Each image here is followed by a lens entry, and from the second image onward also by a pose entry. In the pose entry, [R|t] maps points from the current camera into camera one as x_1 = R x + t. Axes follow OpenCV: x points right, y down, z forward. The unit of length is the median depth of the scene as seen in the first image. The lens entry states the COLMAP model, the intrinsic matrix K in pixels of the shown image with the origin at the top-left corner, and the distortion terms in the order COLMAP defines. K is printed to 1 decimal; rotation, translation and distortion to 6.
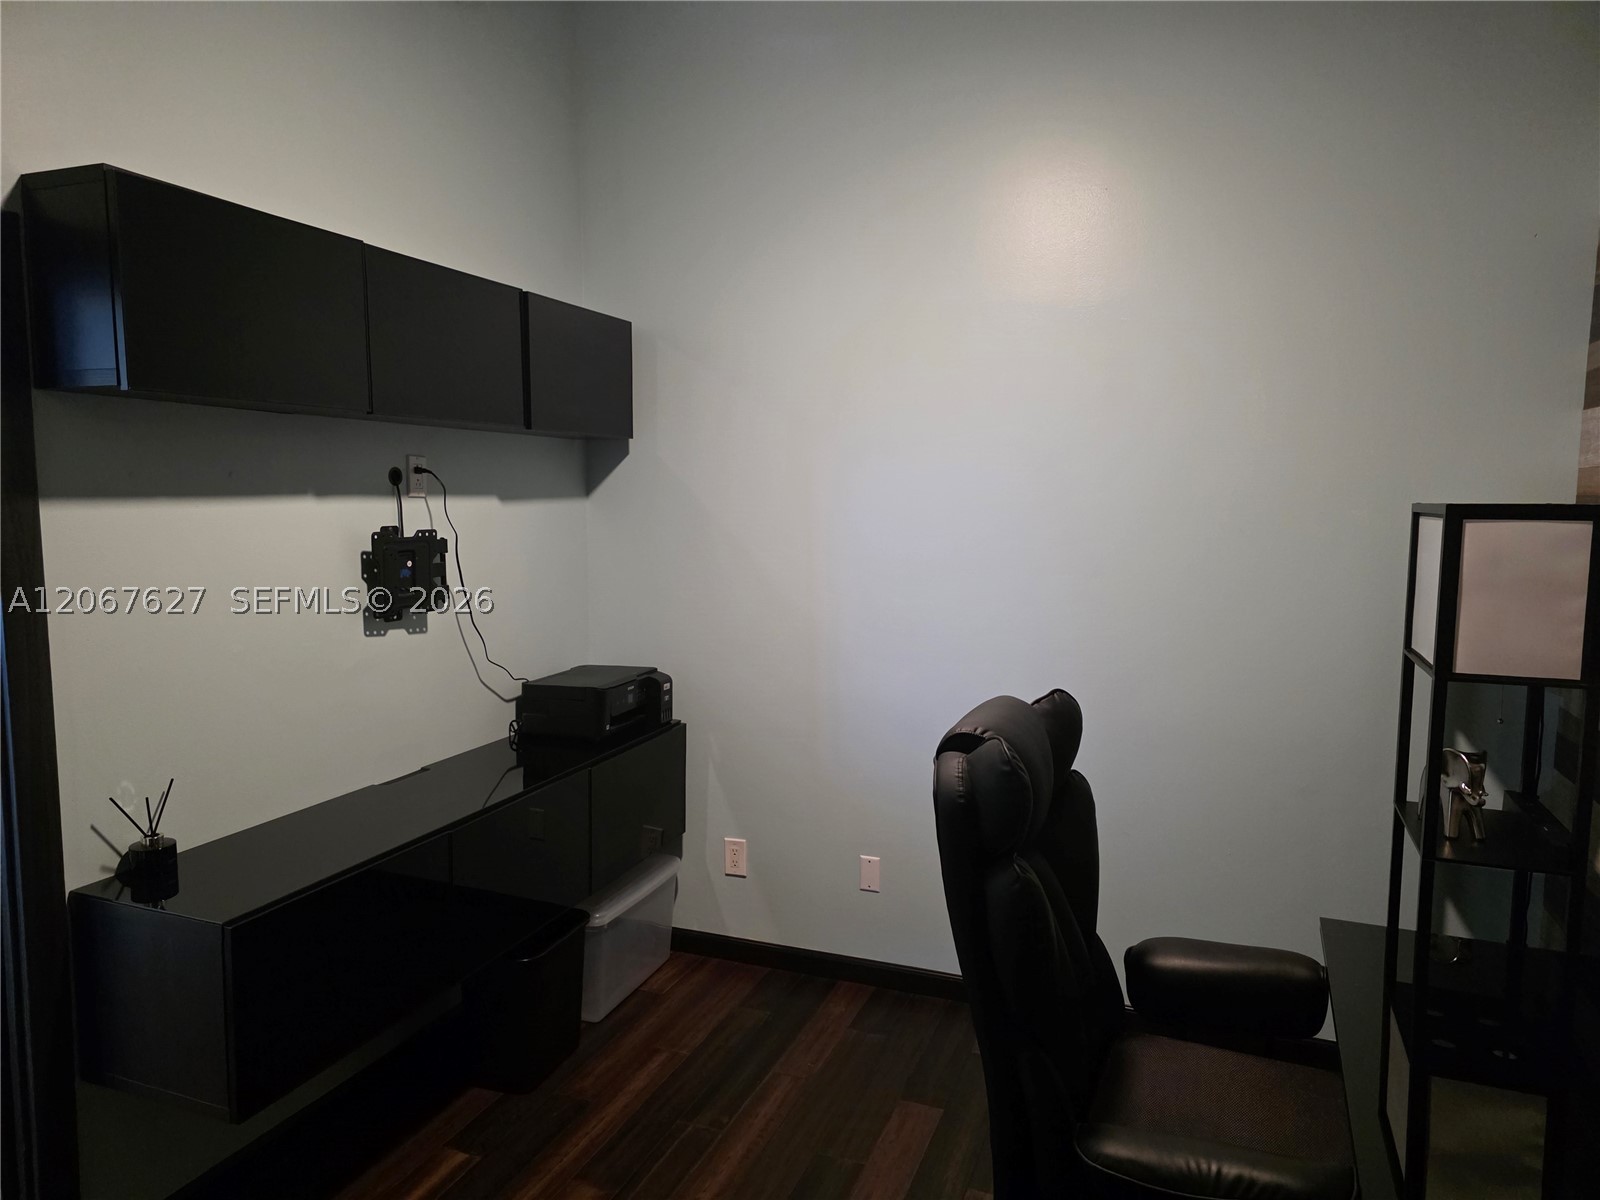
lens RADIAL K [[1076.0, 0, 797.1], [0, 1076.0, 606.6], [0, 0, 1]] dist [0.070380, -0.063816]
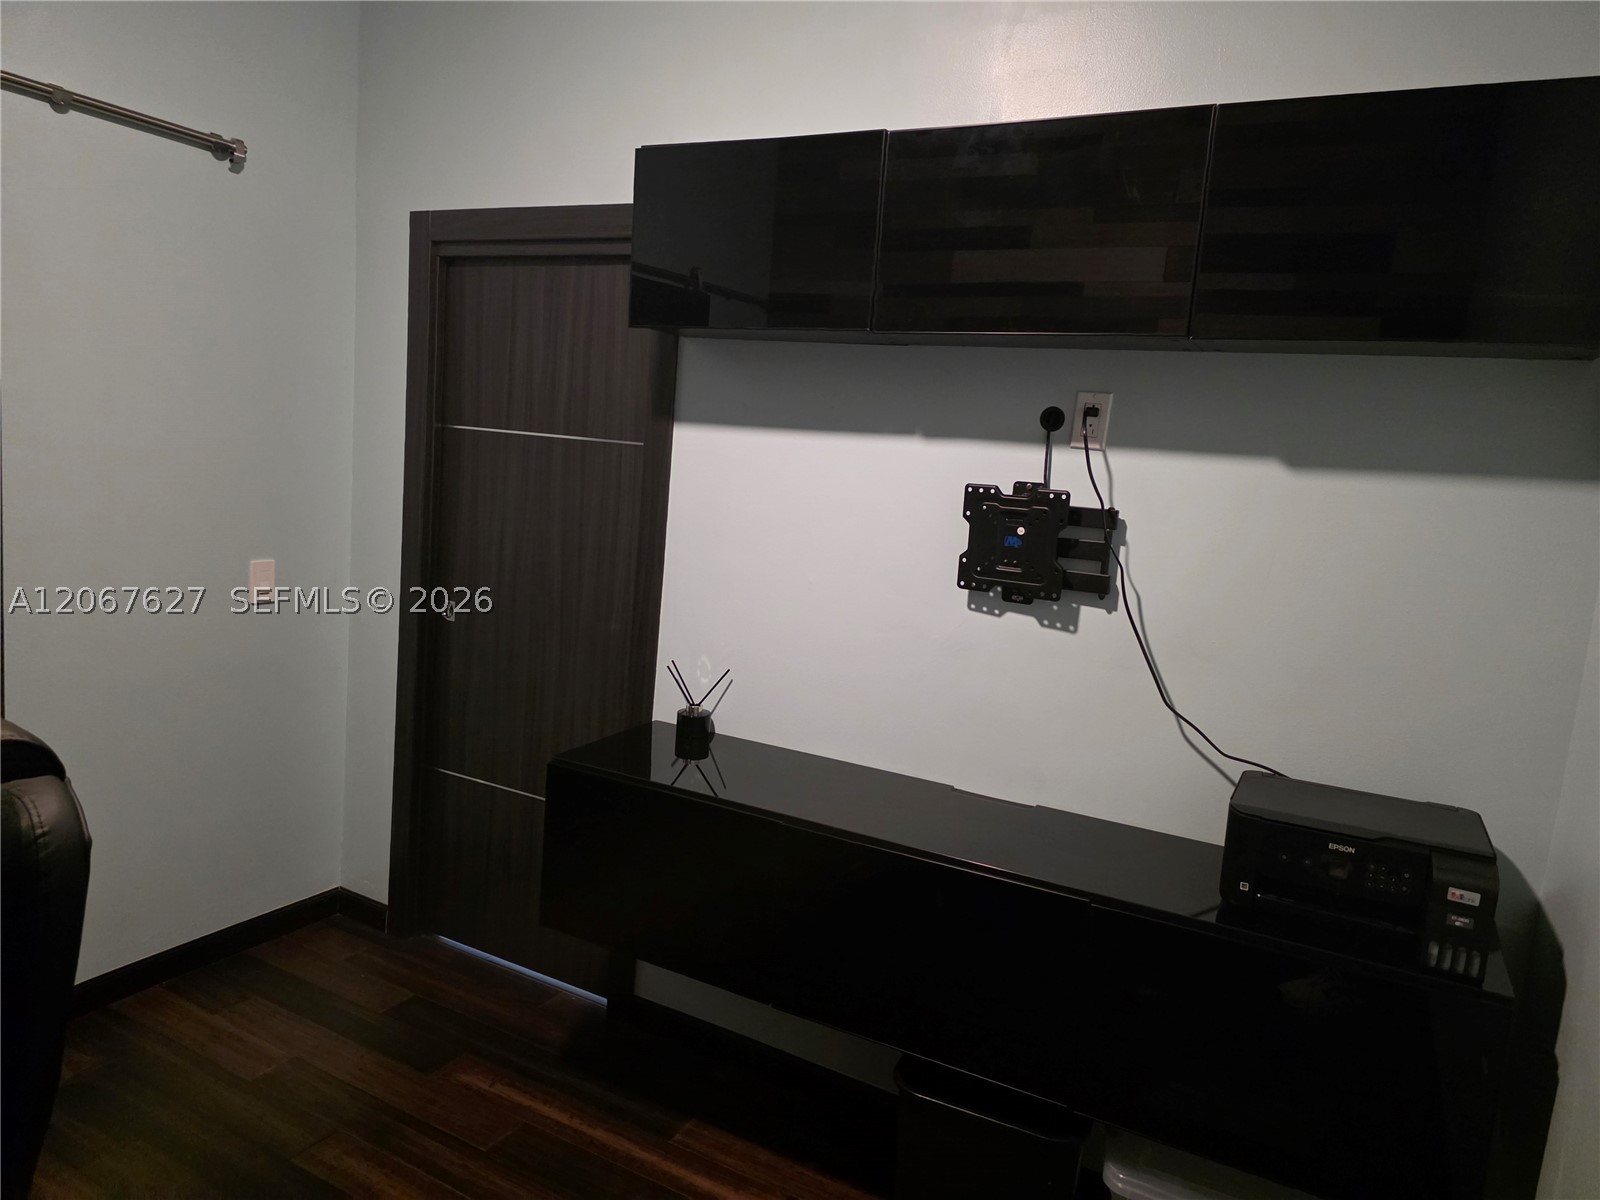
lens RADIAL K [[1076.0, 0, 797.2], [0, 1076.0, 585.6], [0, 0, 1]] dist [0.070380, -0.063816]
pose [[-0.102531, 0.139804, -0.984856, 0.416441], [-0.167709, 0.973472, 0.155648, -0.094184], [0.980490, 0.181128, -0.076365, 0.904536]]
